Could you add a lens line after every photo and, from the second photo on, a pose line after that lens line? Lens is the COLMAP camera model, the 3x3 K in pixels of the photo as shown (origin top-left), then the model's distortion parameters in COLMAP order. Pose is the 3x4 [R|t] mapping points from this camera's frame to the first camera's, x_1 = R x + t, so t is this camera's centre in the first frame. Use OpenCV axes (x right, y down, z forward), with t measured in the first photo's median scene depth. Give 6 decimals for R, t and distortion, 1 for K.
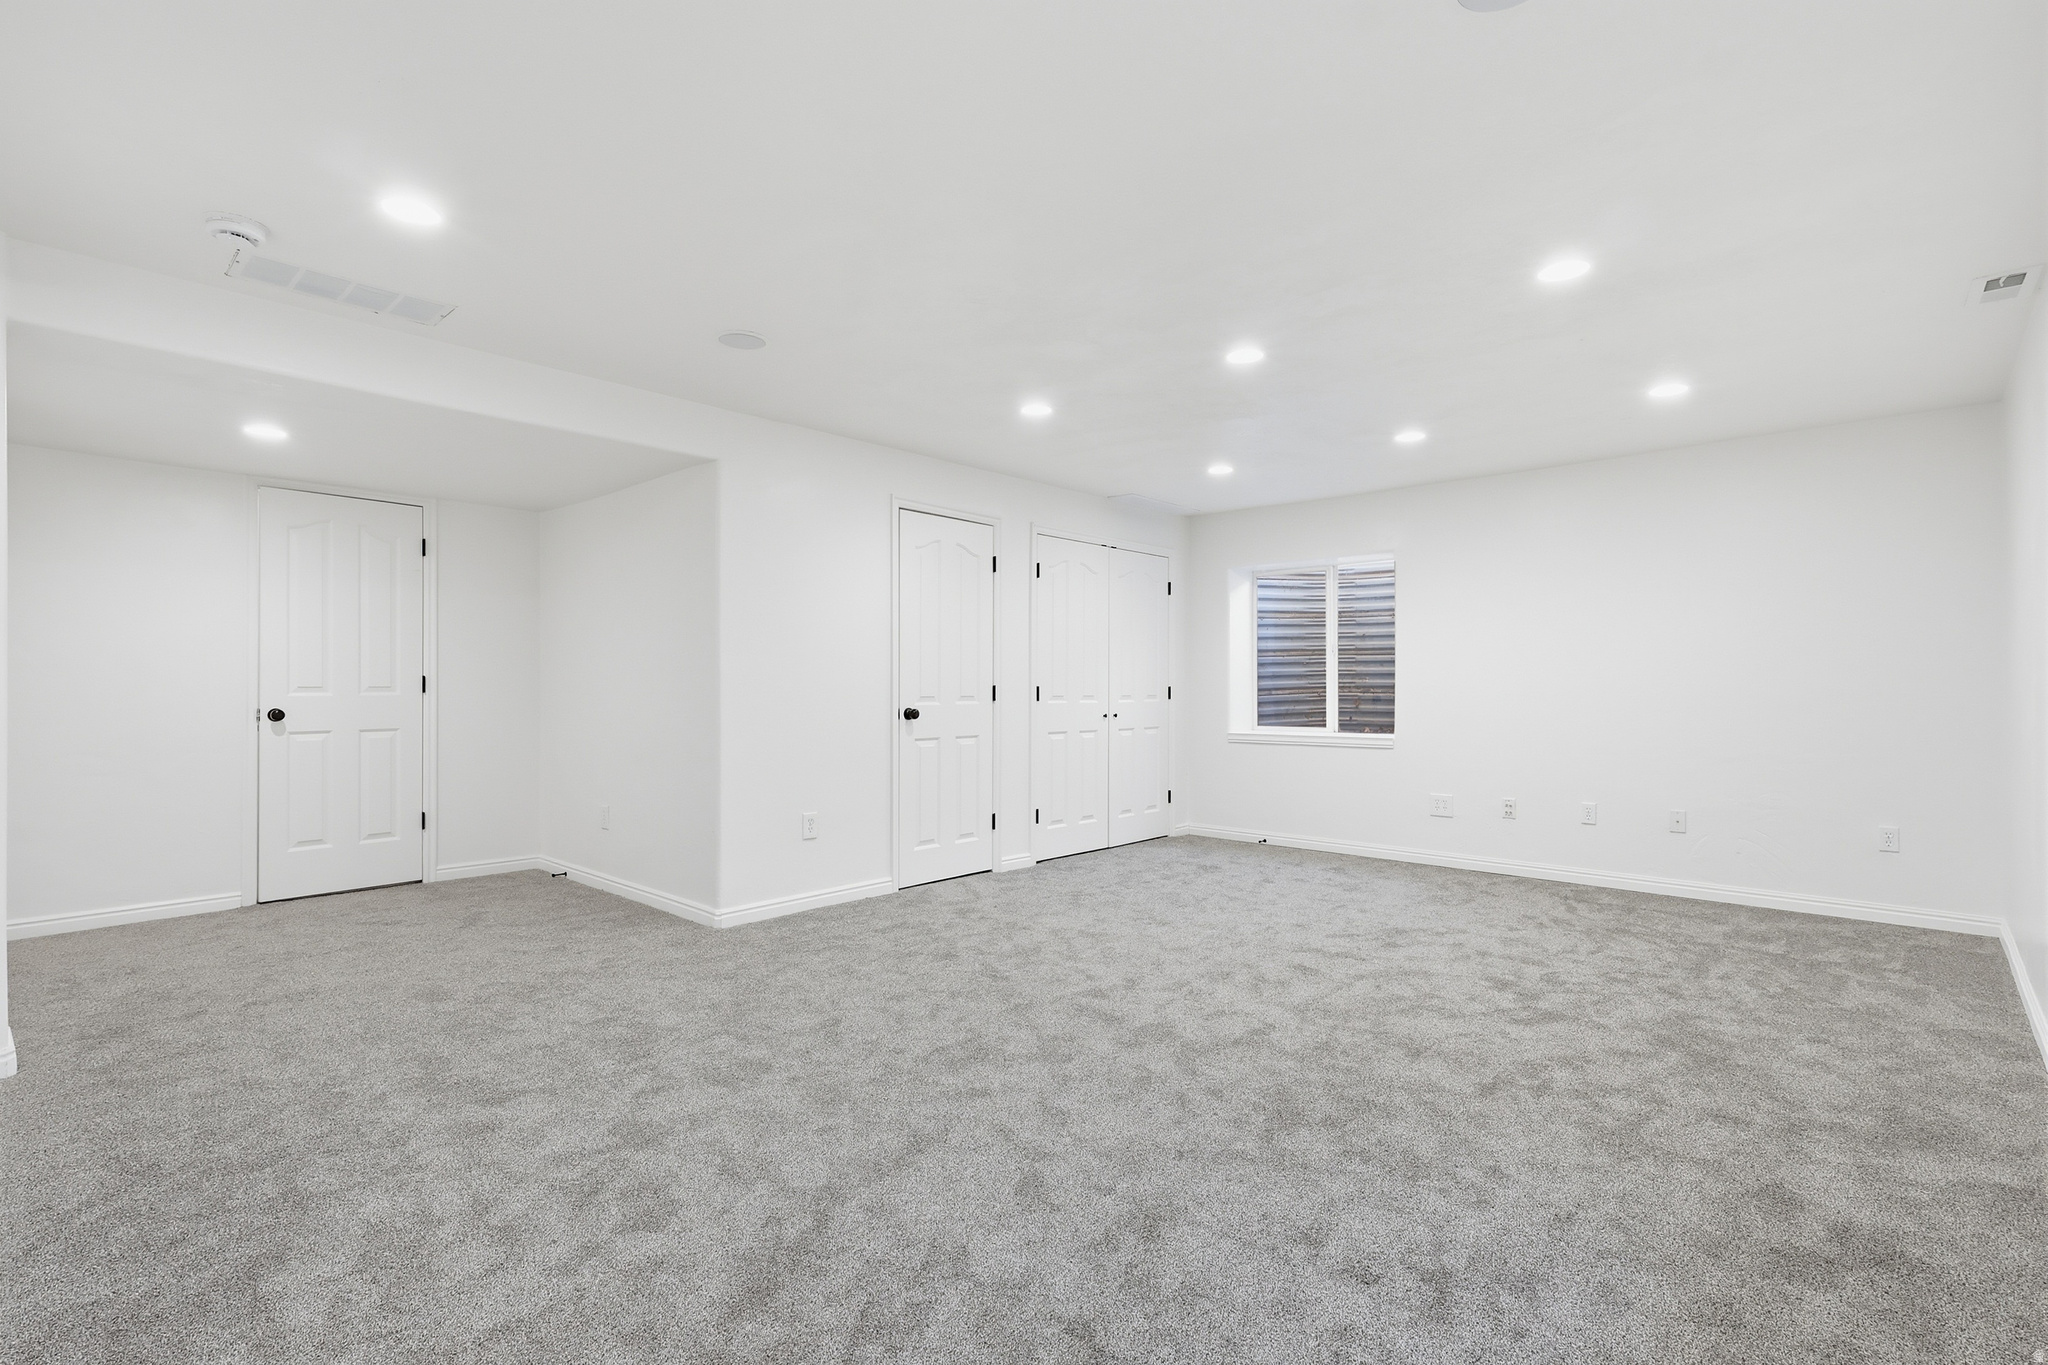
lens RADIAL K [[962.4, 0, 1013.5], [0, 962.4, 682.7], [0, 0, 1]] dist [-0.000631, -0.000213]
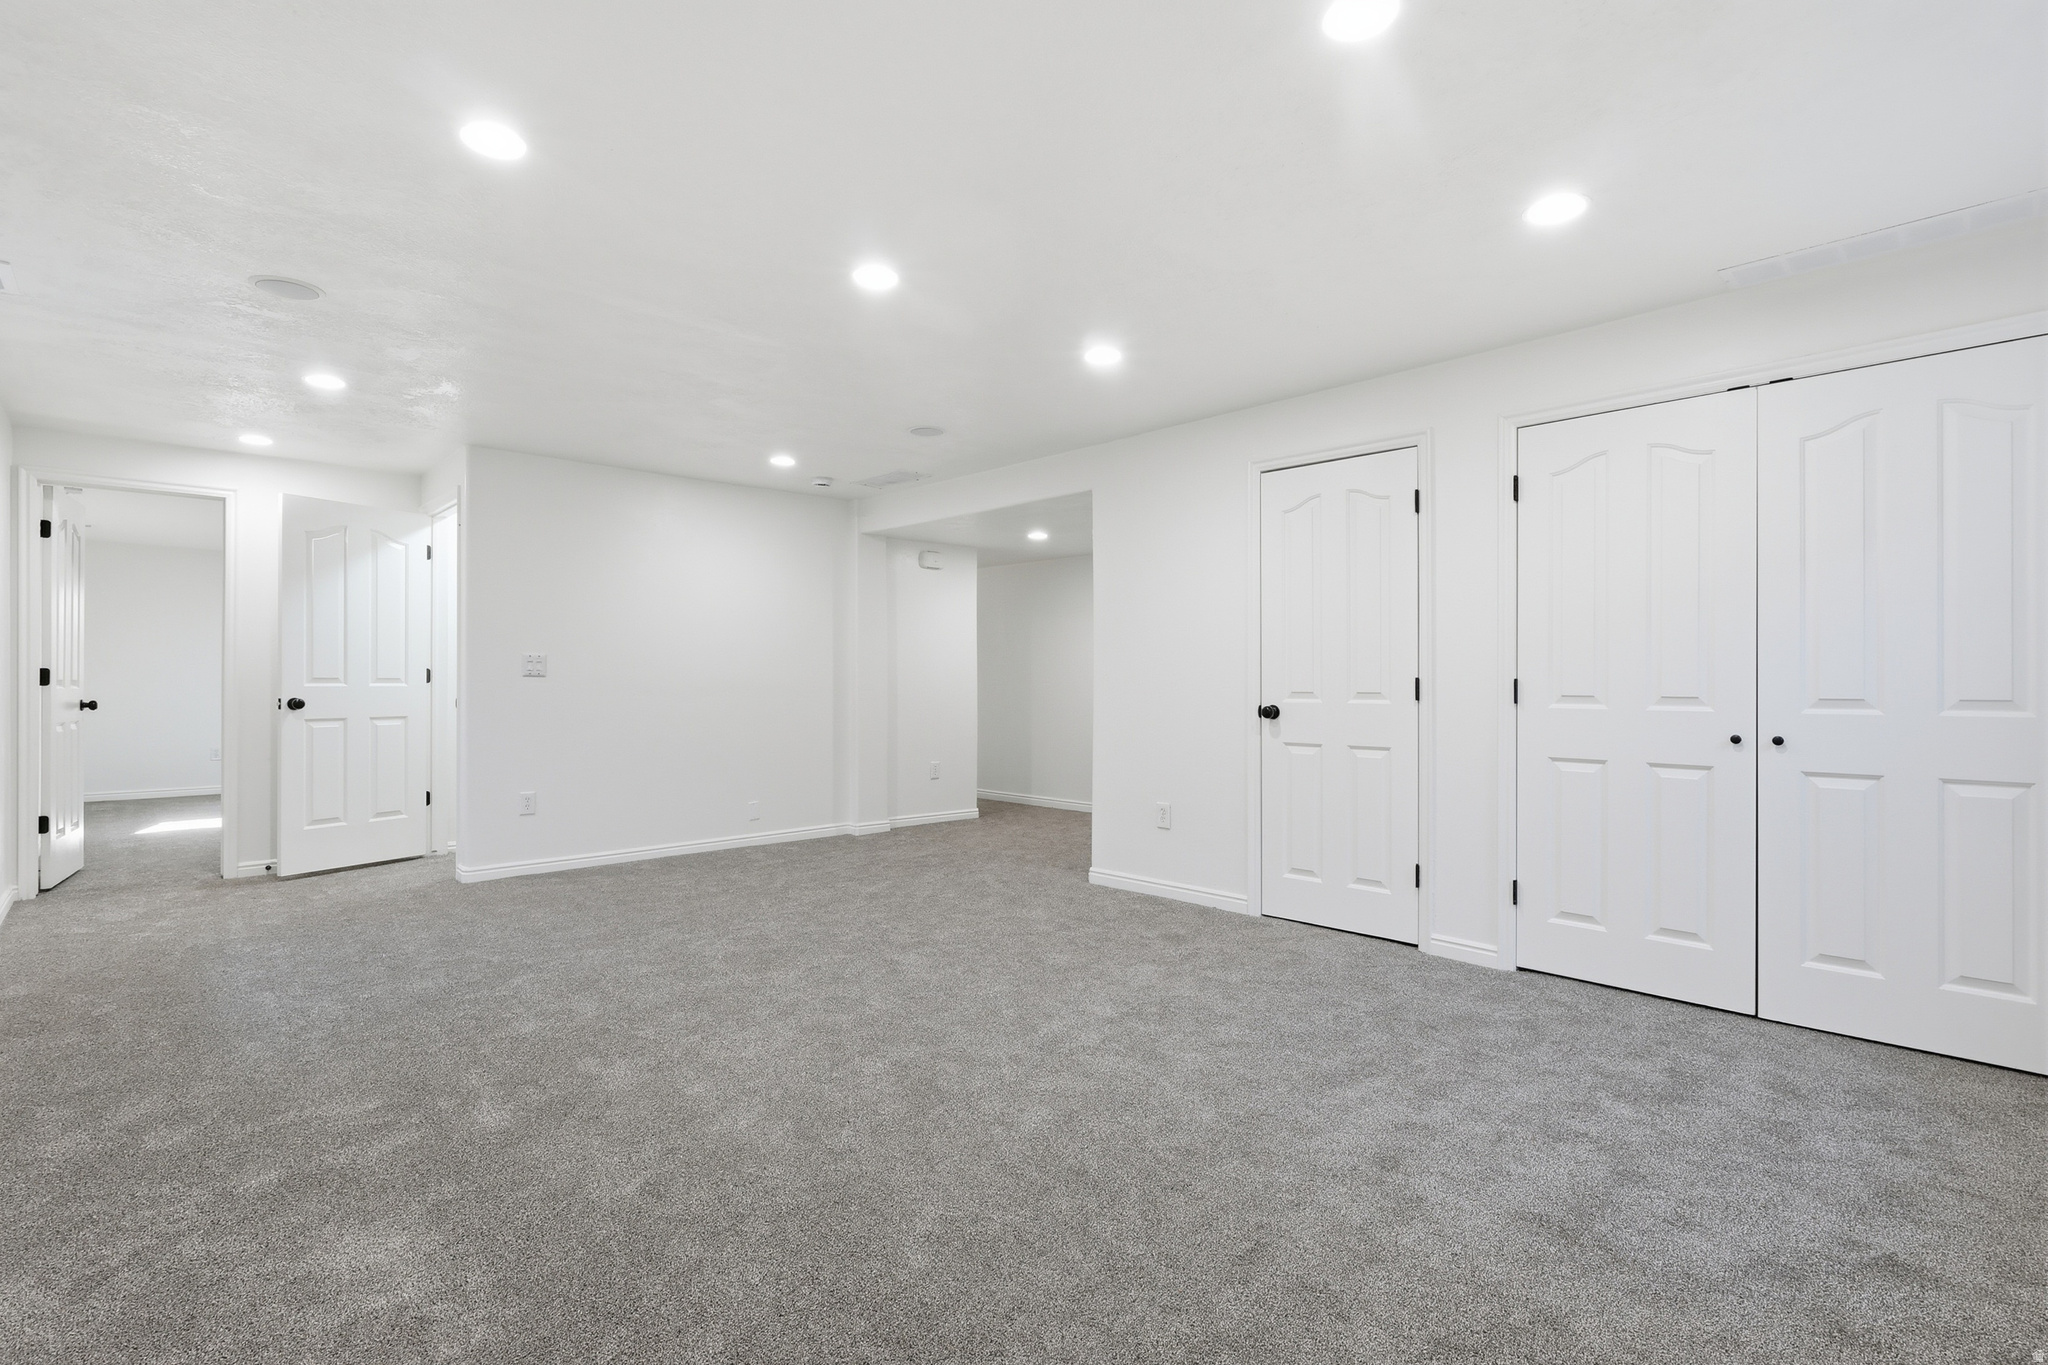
lens RADIAL K [[962.4, 0, 1013.5], [0, 962.4, 682.7], [0, 0, 1]] dist [-0.000631, -0.000213]
pose [[-0.085103, -0.000653, -0.996372, 0.740074], [0.002904, 0.999995, -0.000903, 0.006182], [0.996368, -0.002970, -0.085100, 0.826893]]
